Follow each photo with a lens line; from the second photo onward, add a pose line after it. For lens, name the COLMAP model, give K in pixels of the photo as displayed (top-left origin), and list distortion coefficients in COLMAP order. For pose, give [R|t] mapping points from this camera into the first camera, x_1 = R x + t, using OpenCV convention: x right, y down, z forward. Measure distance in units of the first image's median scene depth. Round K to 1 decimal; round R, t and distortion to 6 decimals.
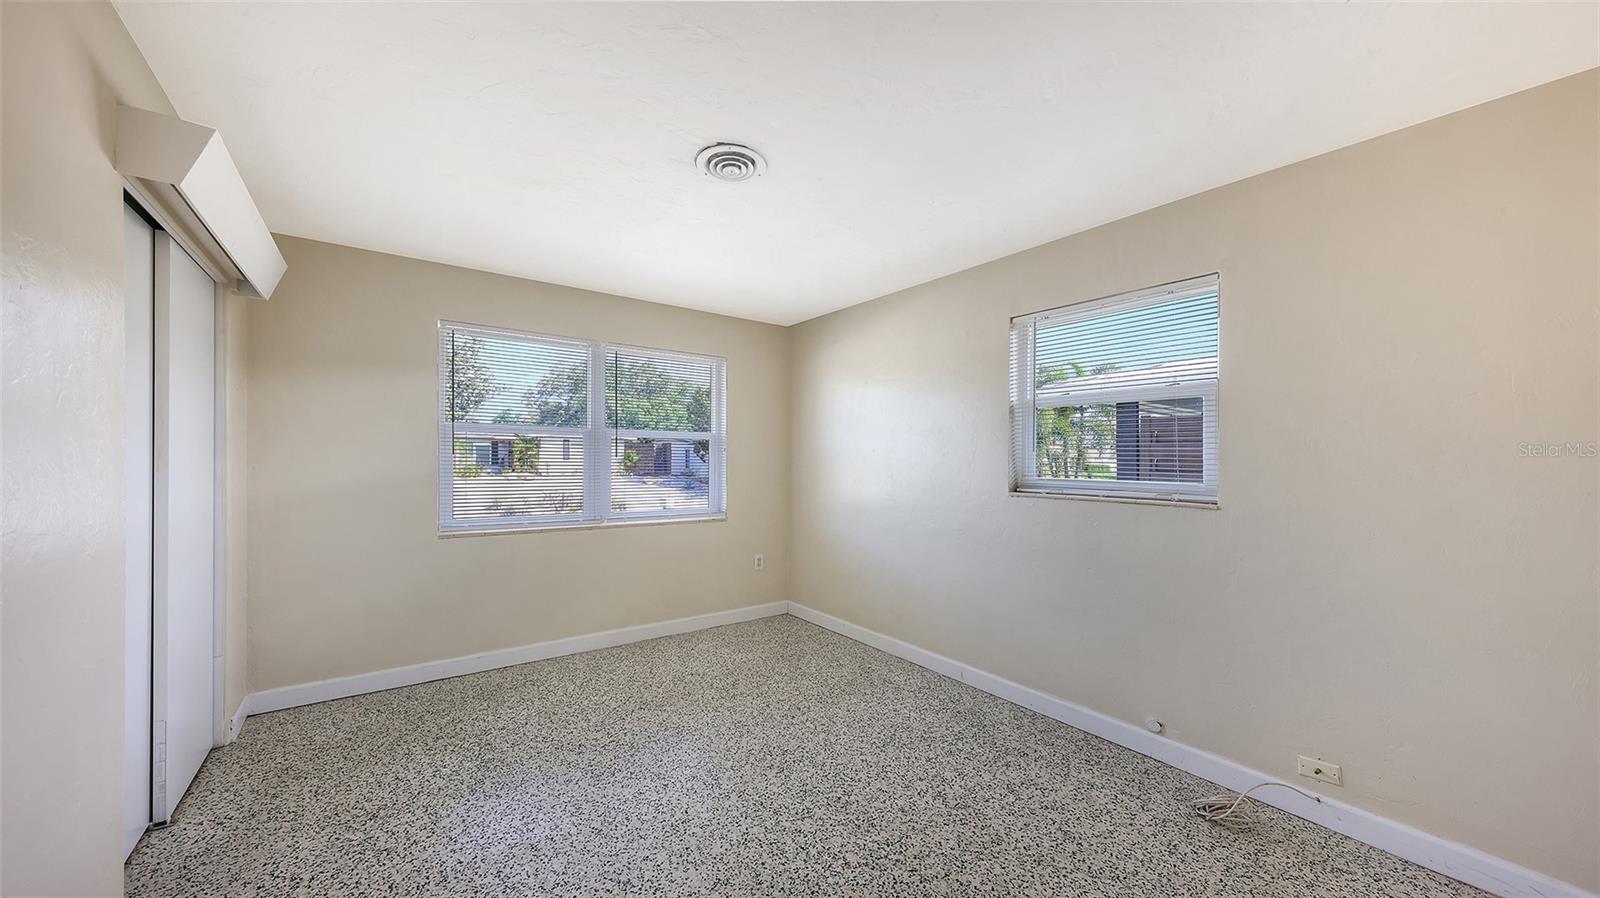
lens RADIAL K [[554.7, 0, 791.9], [0, 554.7, 446.8], [0, 0, 1]] dist [0.008920, -0.000318]
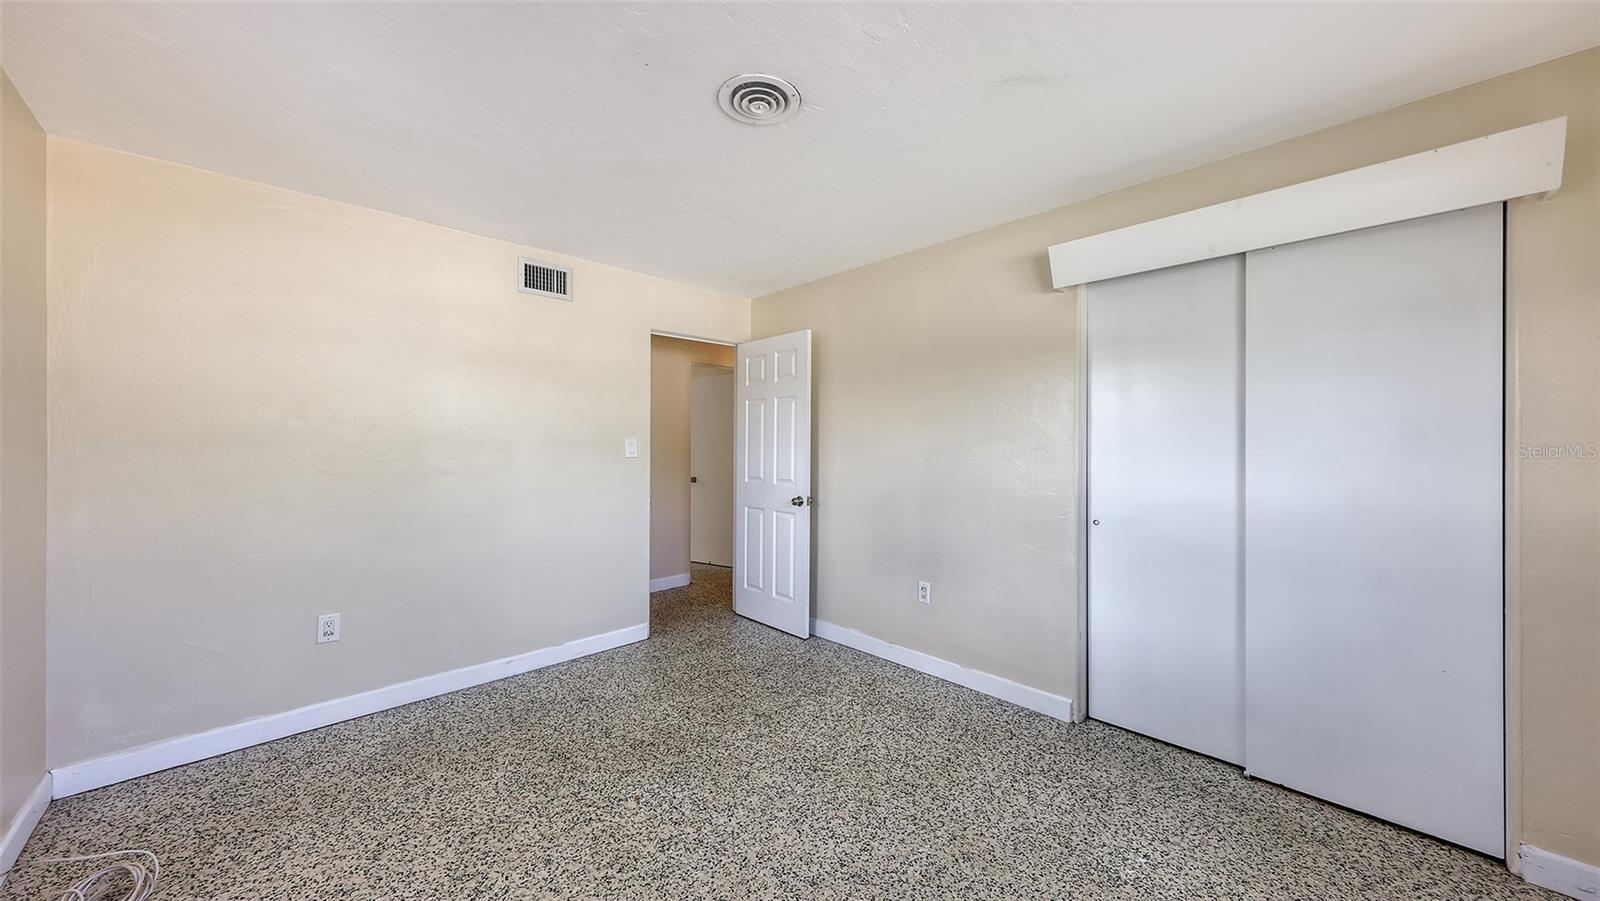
lens RADIAL K [[554.7, 0, 791.9], [0, 554.7, 448.3], [0, 0, 1]] dist [0.008920, -0.000318]
pose [[-0.990671, -0.010067, -0.135902, -0.037125], [-0.007983, 0.999842, -0.015871, 0.030176], [0.136040, -0.014638, -0.990595, 1.528626]]
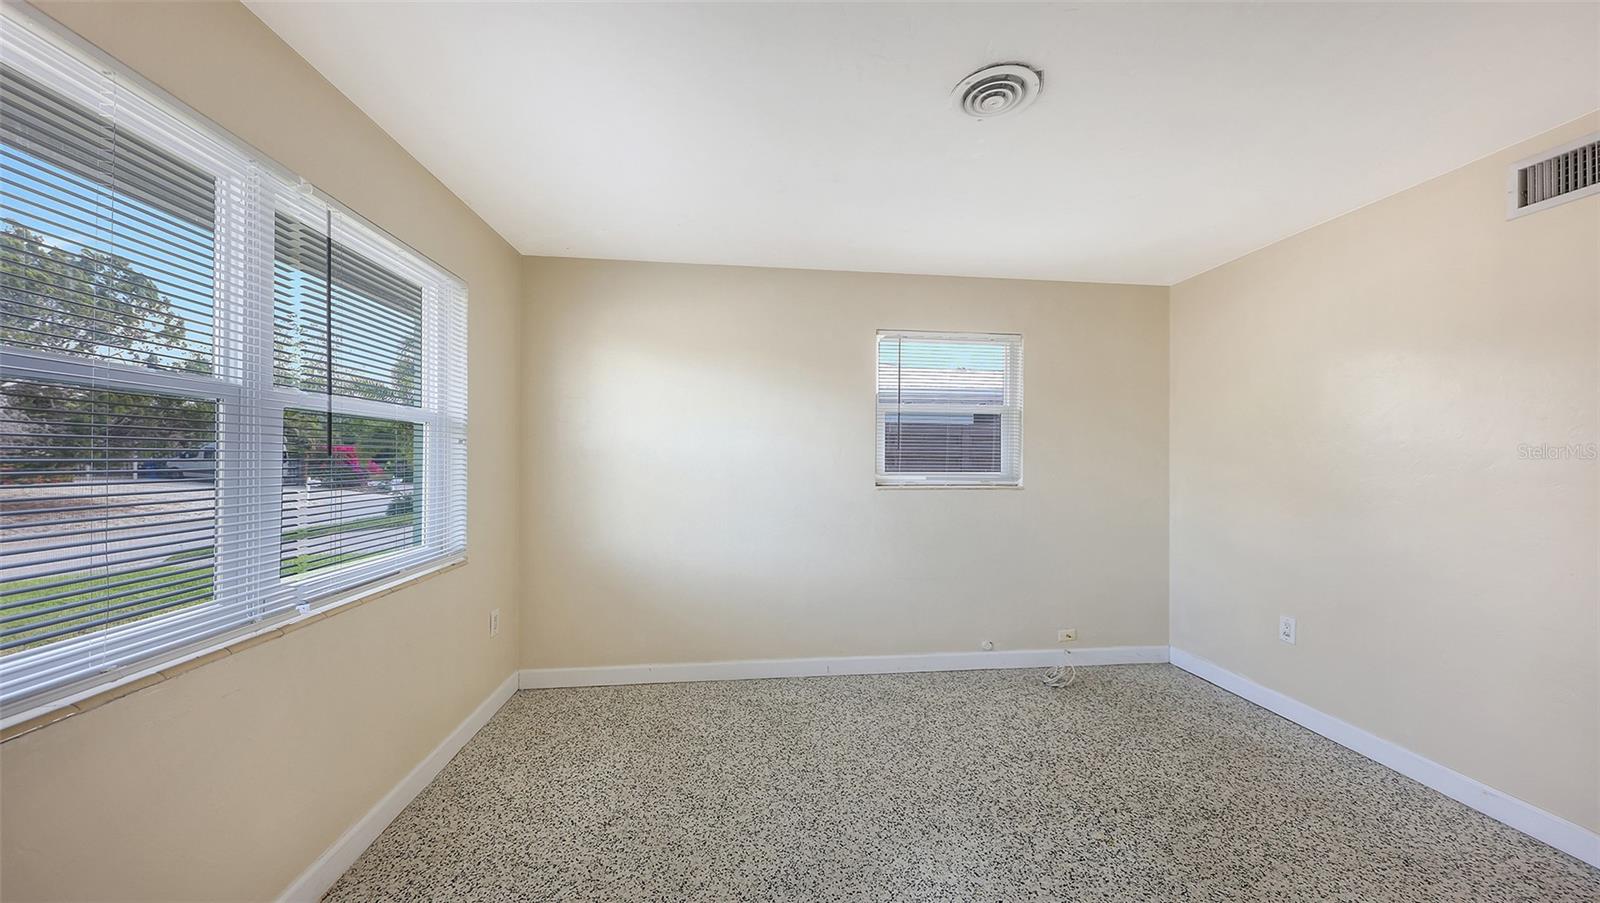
lens RADIAL K [[559.4, 0, 809.6], [0, 559.4, 455.6], [0, 0, 1]] dist [0.004952, -0.000127]
pose [[0.484190, -0.002151, 0.874960, -0.772524], [-0.021298, 0.999672, 0.014243, 0.009097], [-0.874703, -0.025531, 0.483986, 0.696076]]
